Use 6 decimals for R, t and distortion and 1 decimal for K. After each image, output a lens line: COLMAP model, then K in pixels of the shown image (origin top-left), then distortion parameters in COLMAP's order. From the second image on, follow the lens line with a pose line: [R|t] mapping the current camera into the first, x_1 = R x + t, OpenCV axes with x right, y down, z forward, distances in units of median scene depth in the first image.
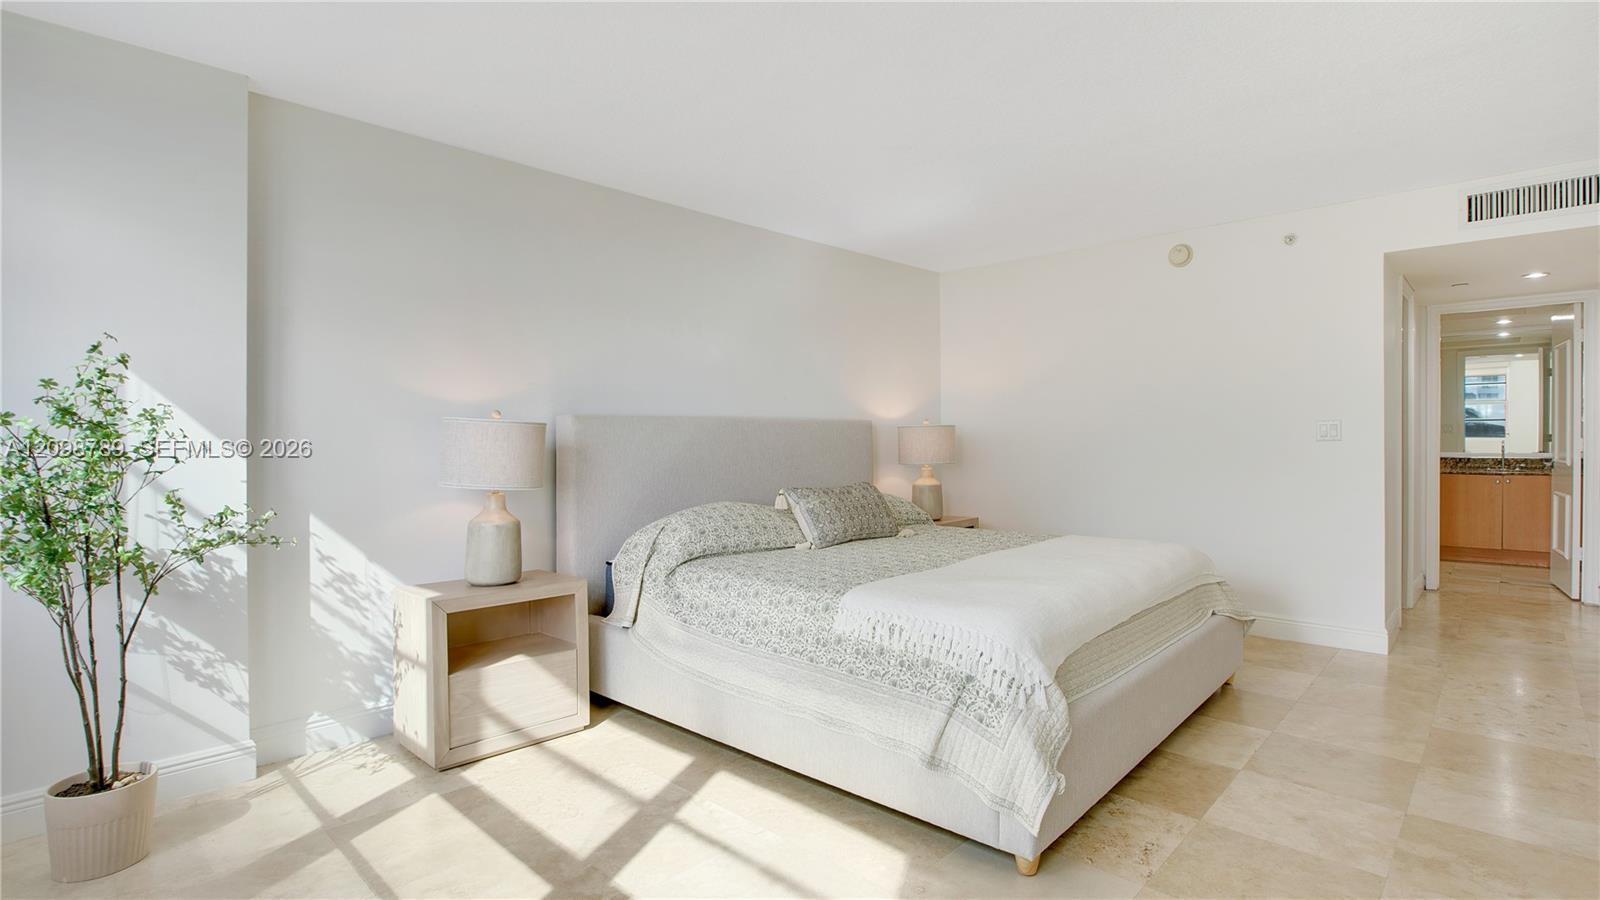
lens RADIAL K [[758.1, 0, 795.8], [0, 758.1, 444.4], [0, 0, 1]] dist [-0.040773, 0.004072]
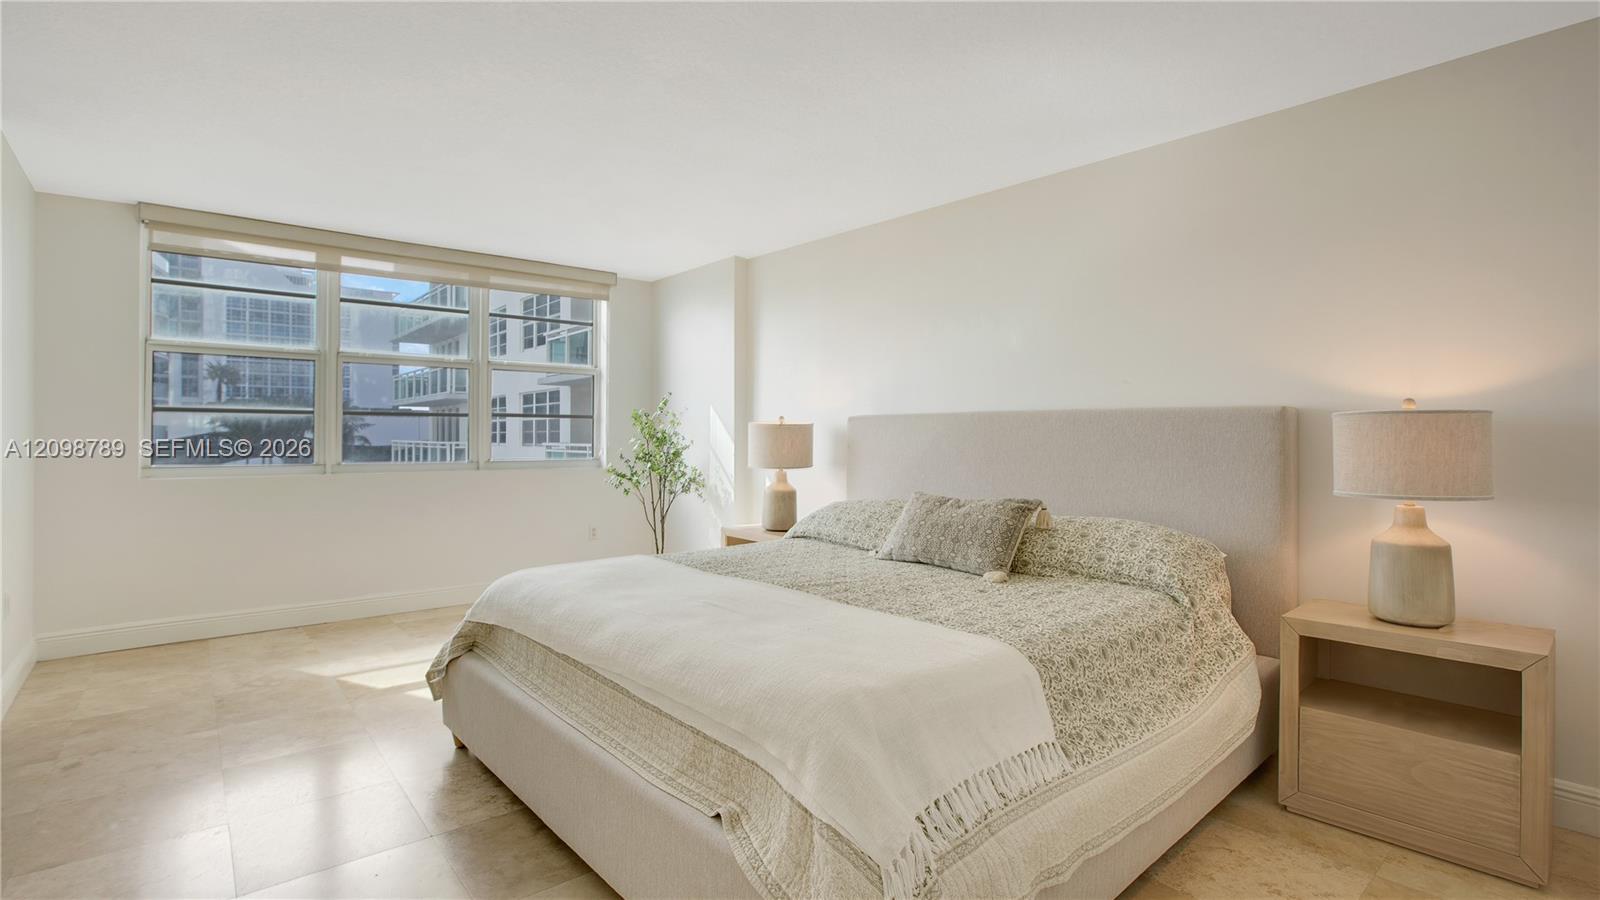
lens RADIAL K [[758.1, 0, 799.5], [0, 758.1, 444.8], [0, 0, 1]] dist [-0.040773, 0.004072]
pose [[-0.101379, 0.012591, -0.994768, 1.243498], [-0.009301, 0.999864, 0.013603, -0.009590], [0.994804, 0.010632, -0.101248, 1.349748]]
